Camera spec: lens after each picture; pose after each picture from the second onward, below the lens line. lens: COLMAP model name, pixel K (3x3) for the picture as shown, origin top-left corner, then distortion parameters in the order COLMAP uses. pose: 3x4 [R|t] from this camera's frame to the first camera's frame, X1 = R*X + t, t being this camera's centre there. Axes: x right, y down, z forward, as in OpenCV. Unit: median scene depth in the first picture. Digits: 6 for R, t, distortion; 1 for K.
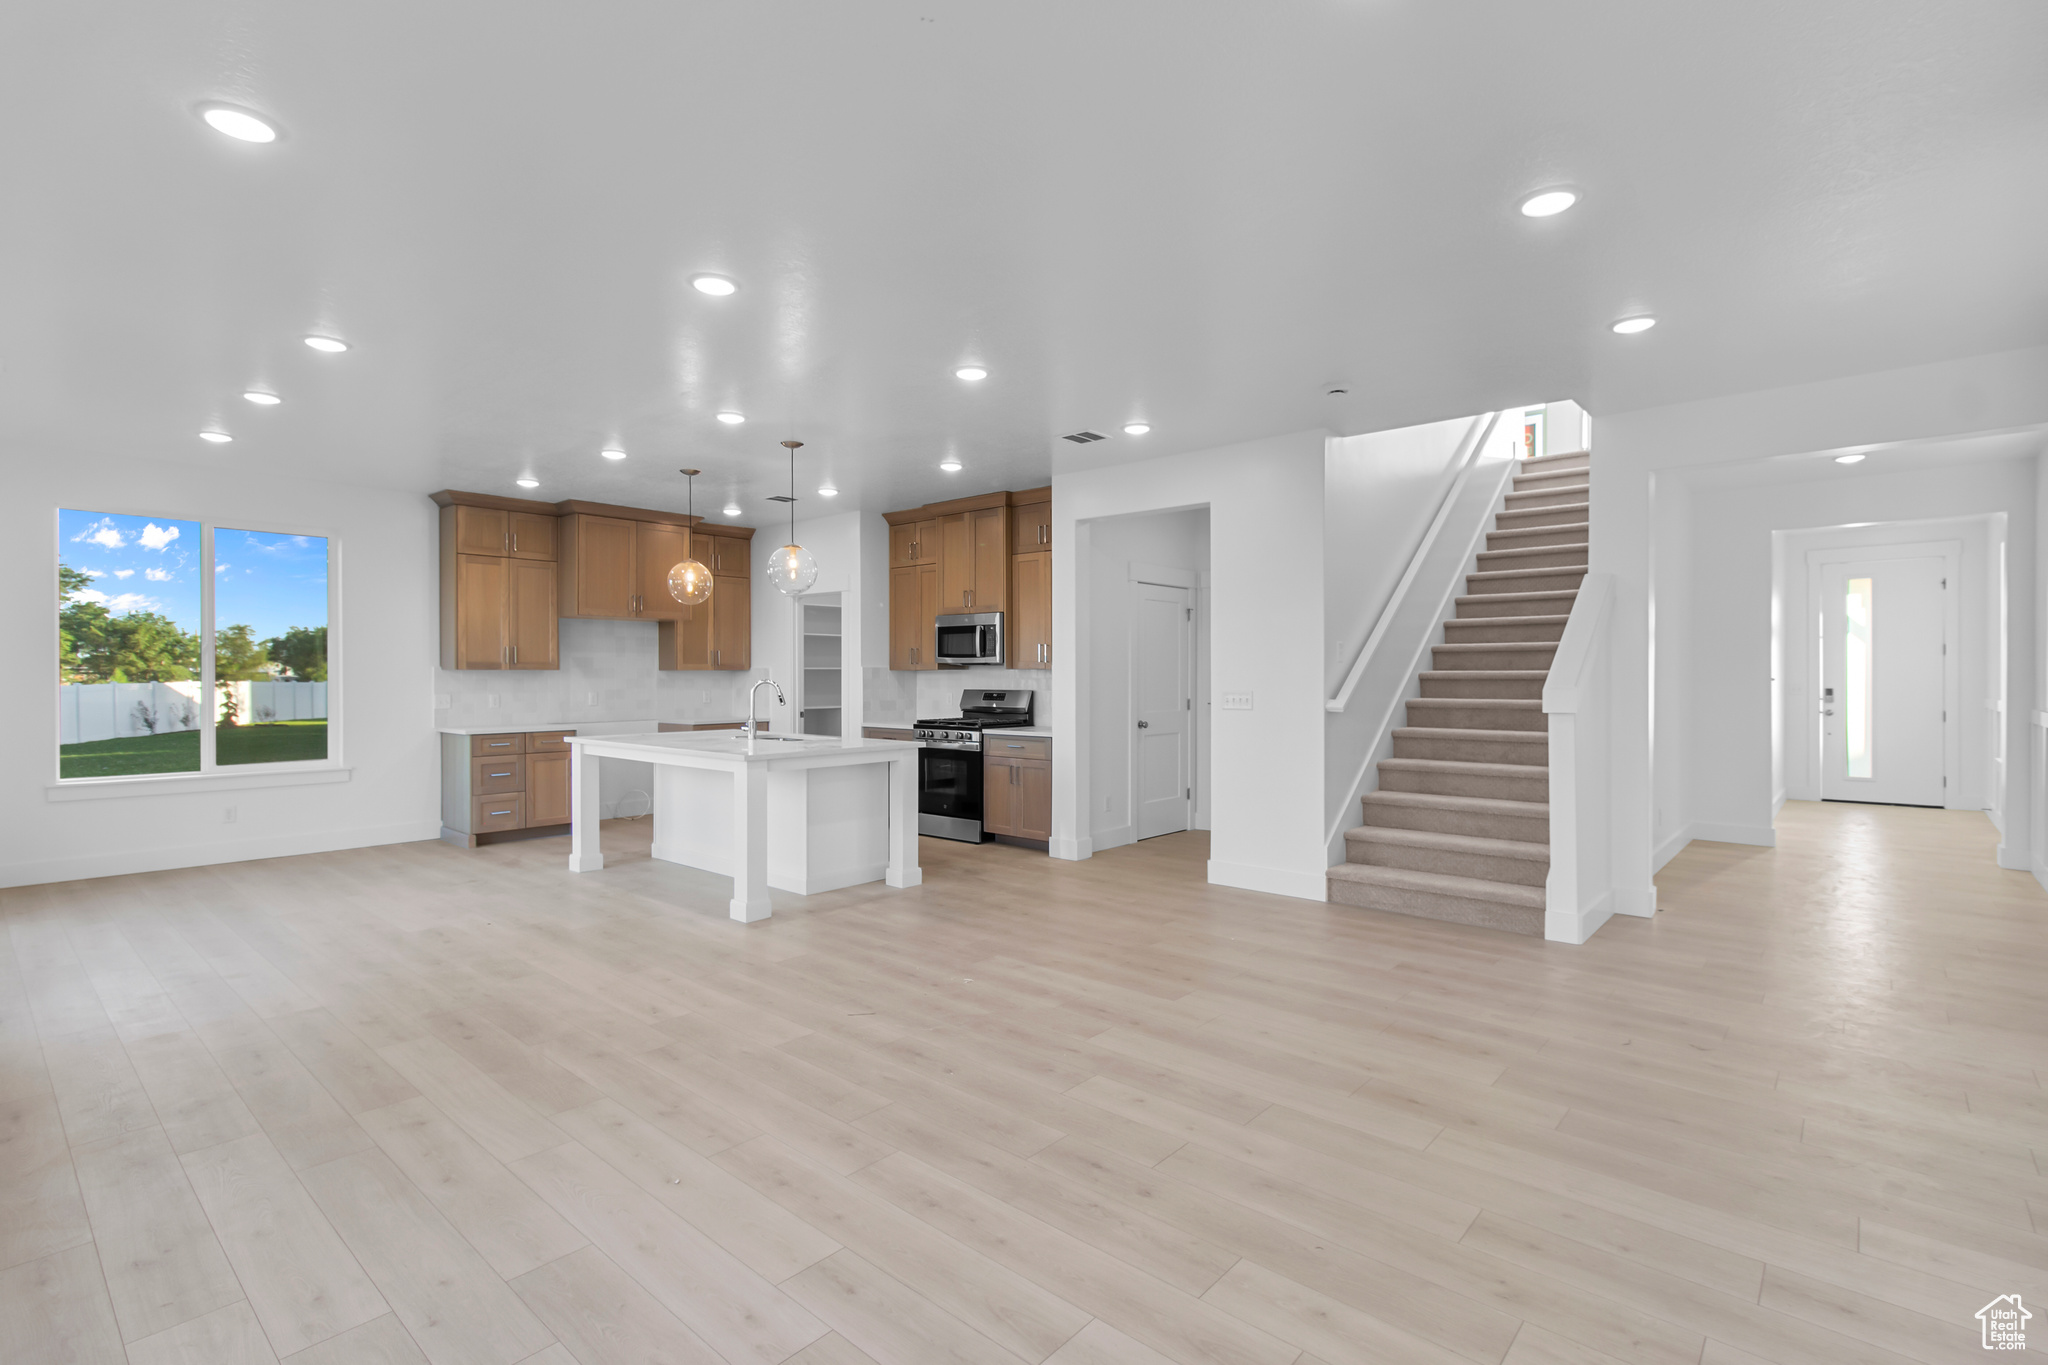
lens RADIAL K [[950.9, 0, 1034.8], [0, 950.9, 676.3], [0, 0, 1]] dist [0.009231, 0.000252]
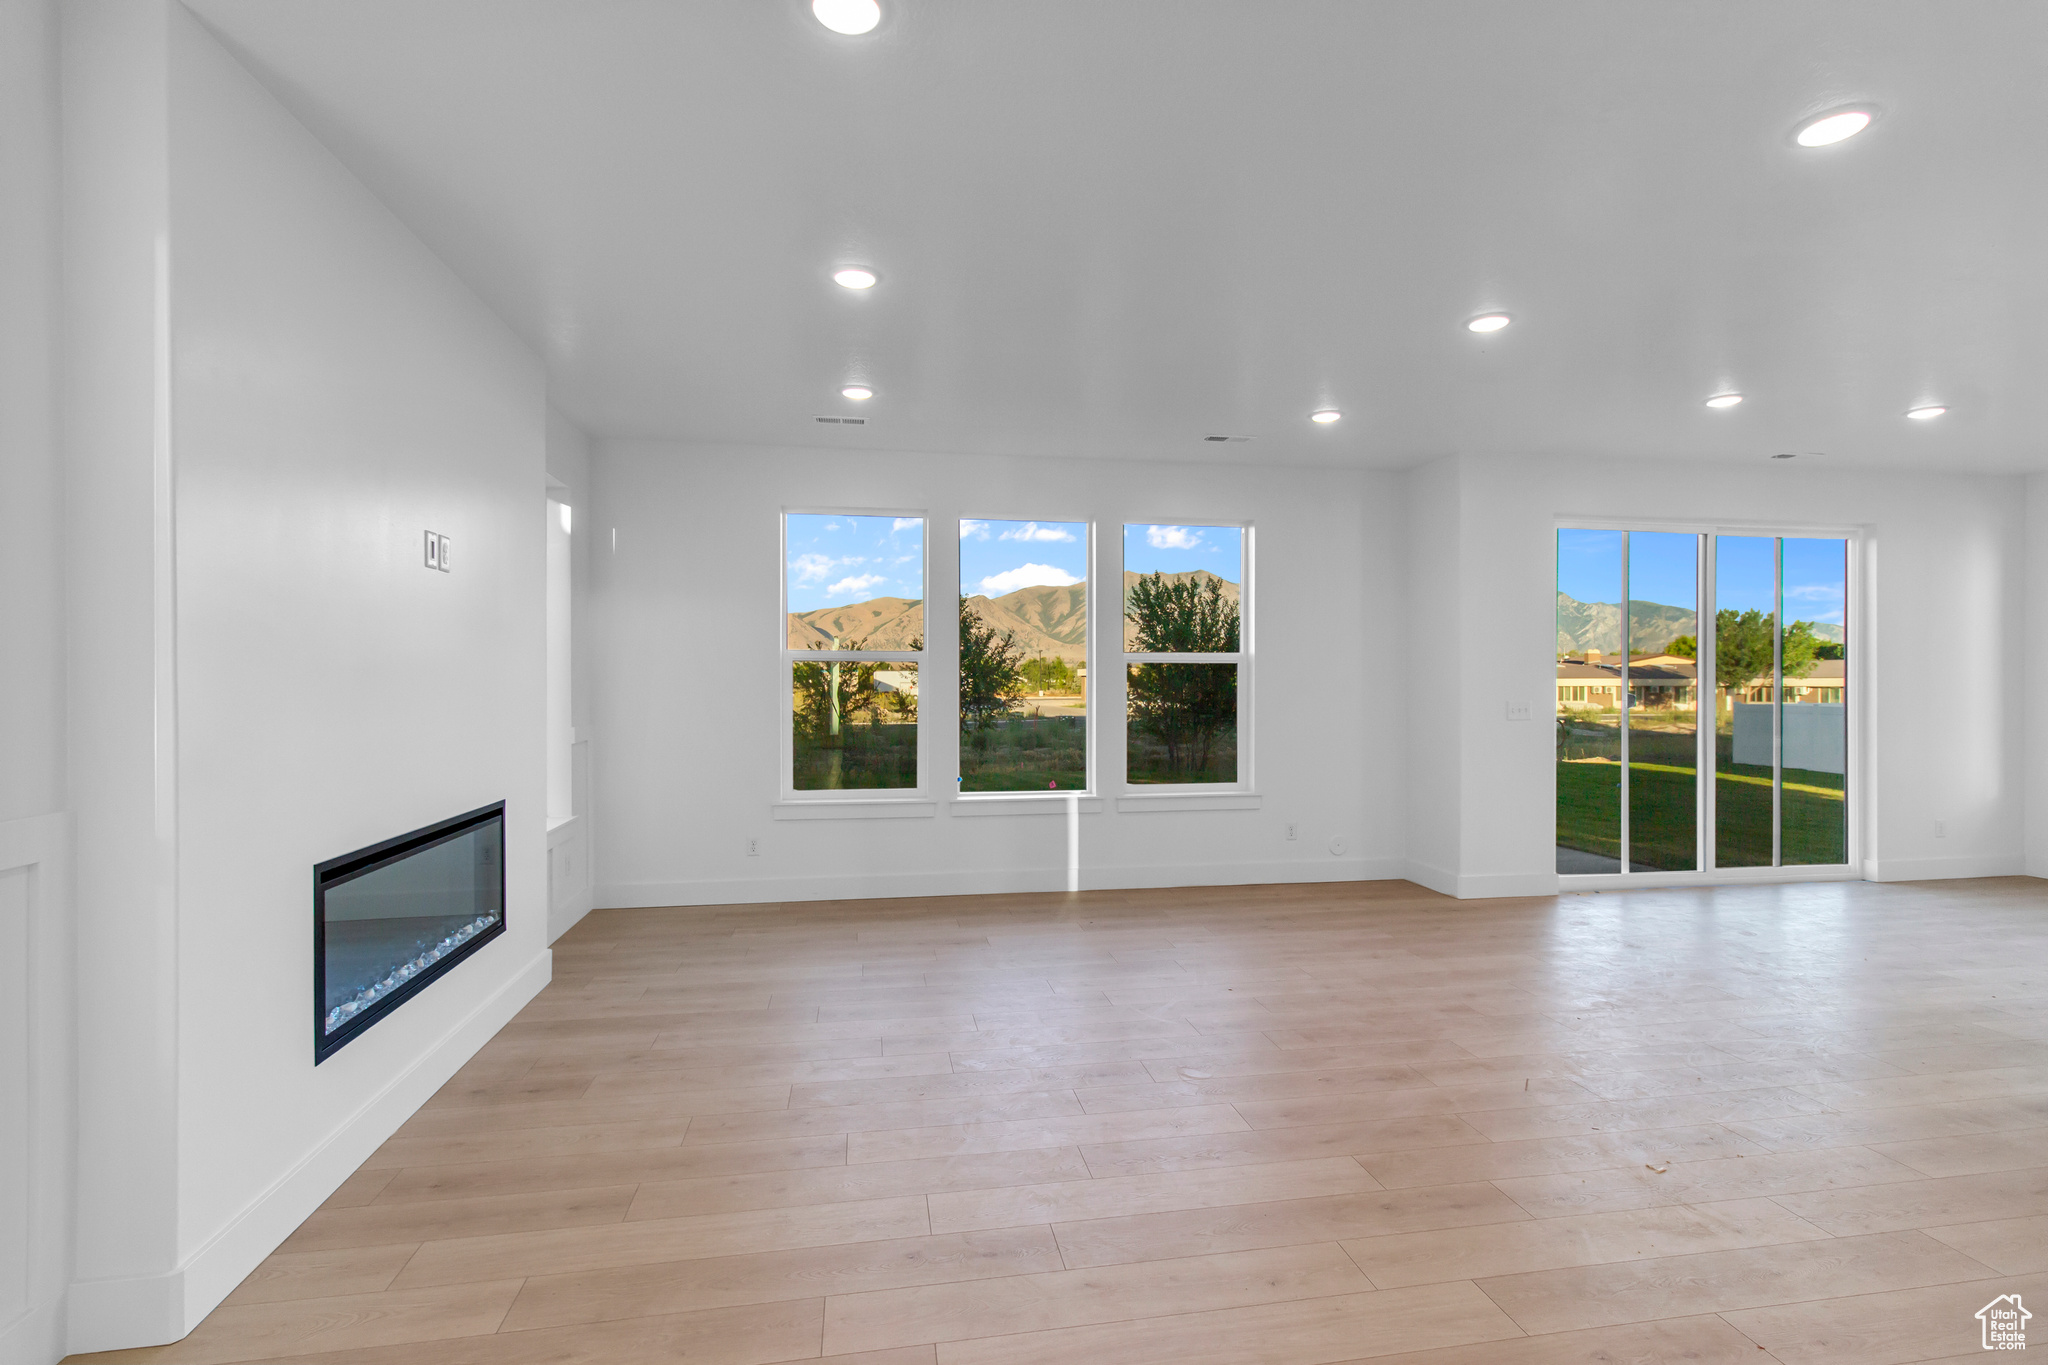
lens RADIAL K [[955.1, 0, 1033.1], [0, 955.1, 649.5], [0, 0, 1]] dist [0.003454, 0.000077]
pose [[-0.629032, -0.022746, -0.777047, 0.710808], [-0.002921, 0.999634, -0.026897, -0.011418], [0.777374, -0.014649, -0.628868, 1.102074]]
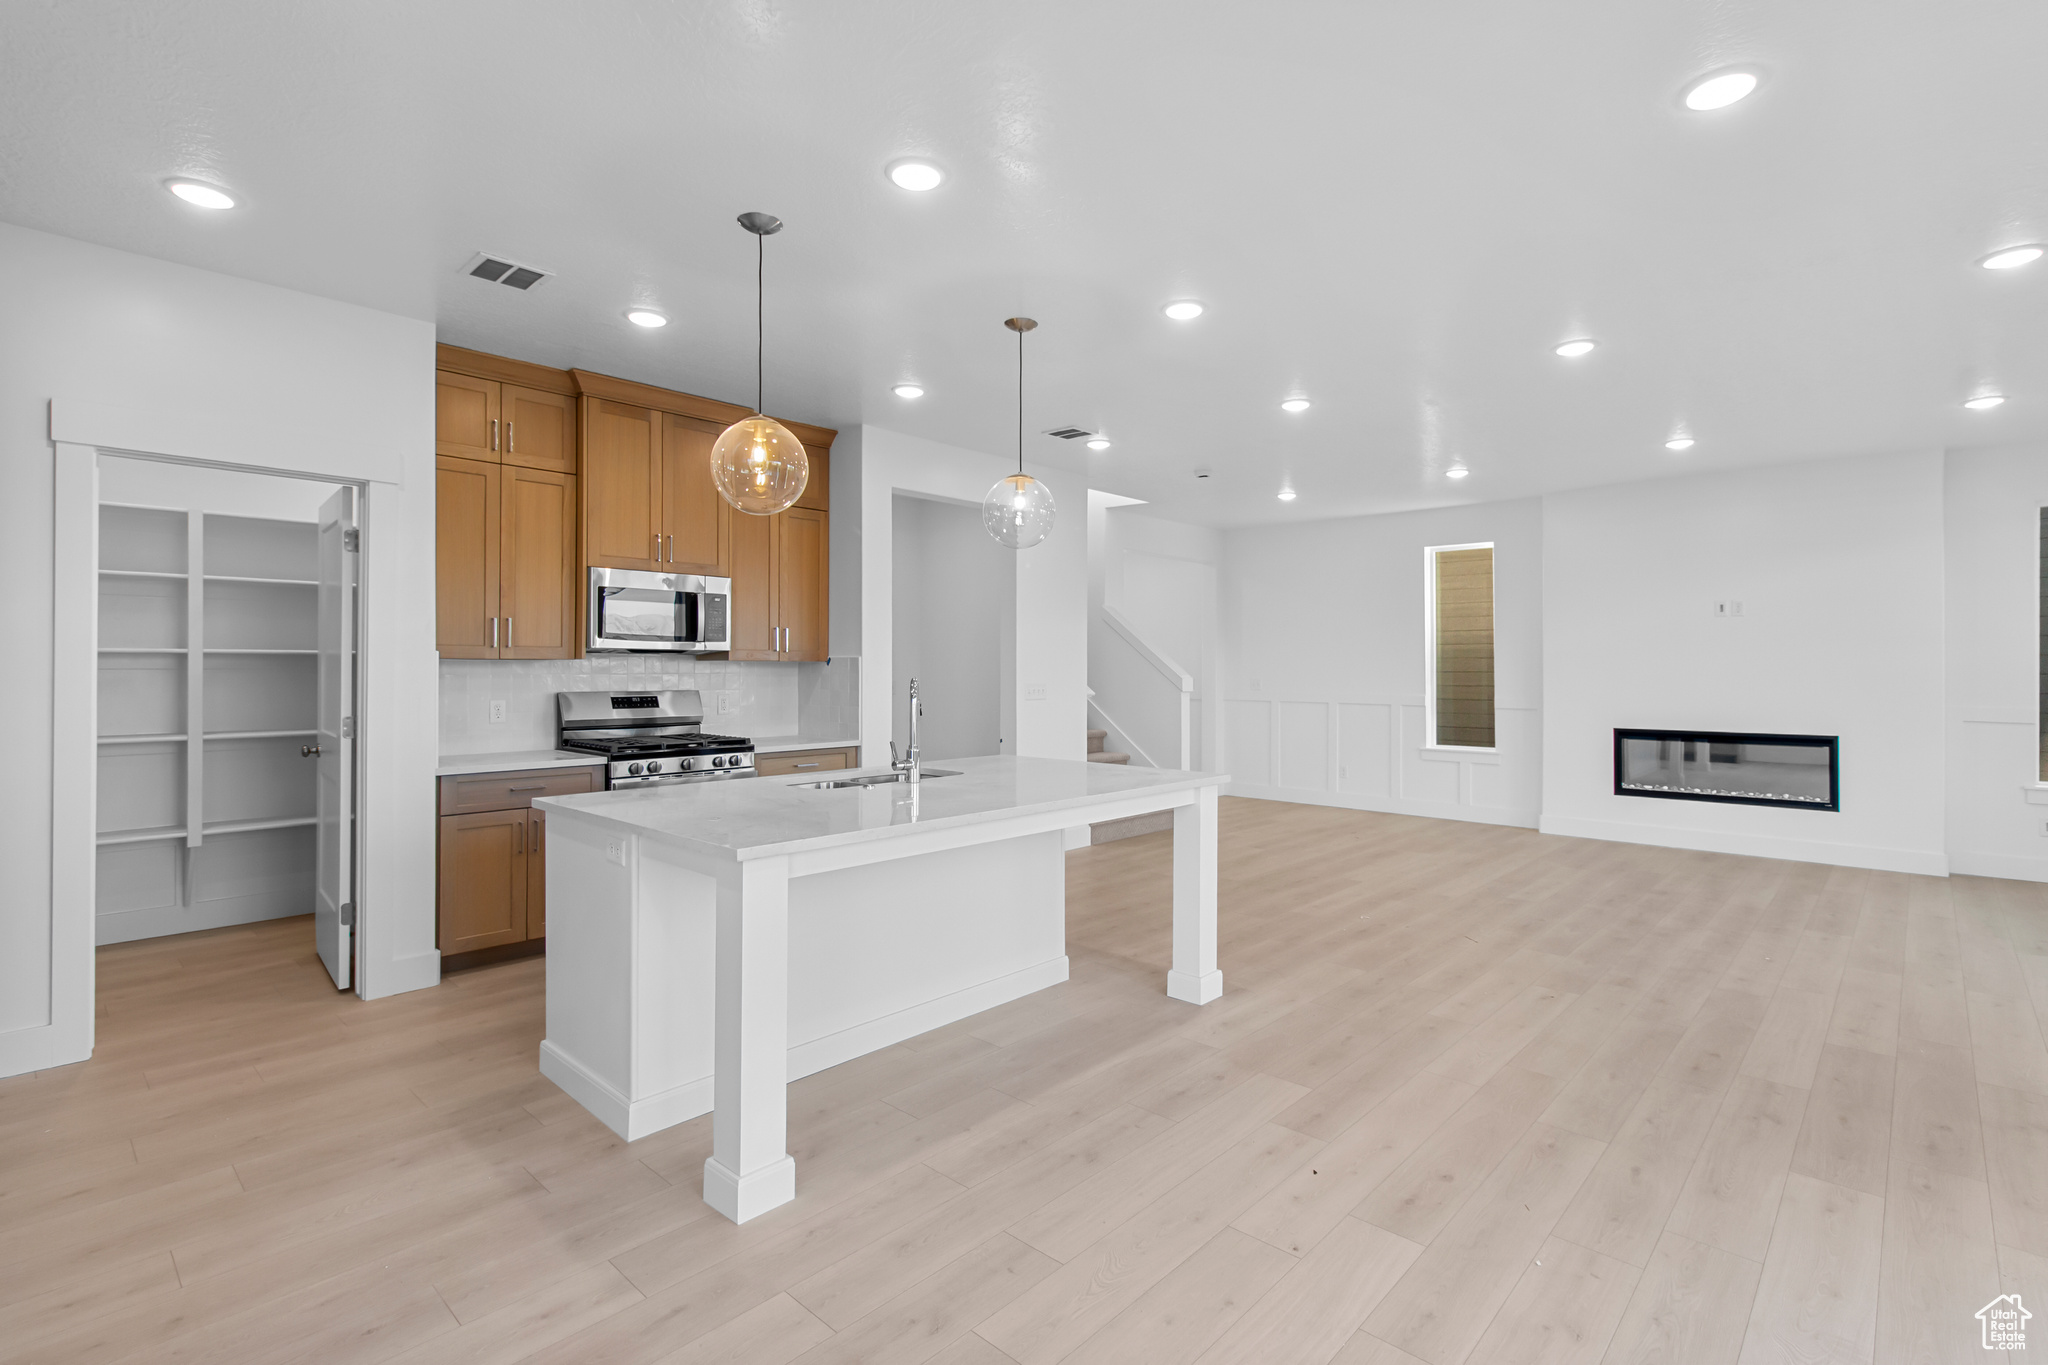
lens RADIAL K [[947.2, 0, 1030.8], [0, 947.2, 669.6], [0, 0, 1]] dist [0.003308, 0.000781]
pose [[0.037715, -0.001684, 0.999287, -1.333212], [0.000310, 0.999999, 0.001673, -0.003521], [-0.999288, 0.000247, 0.037715, 1.406217]]
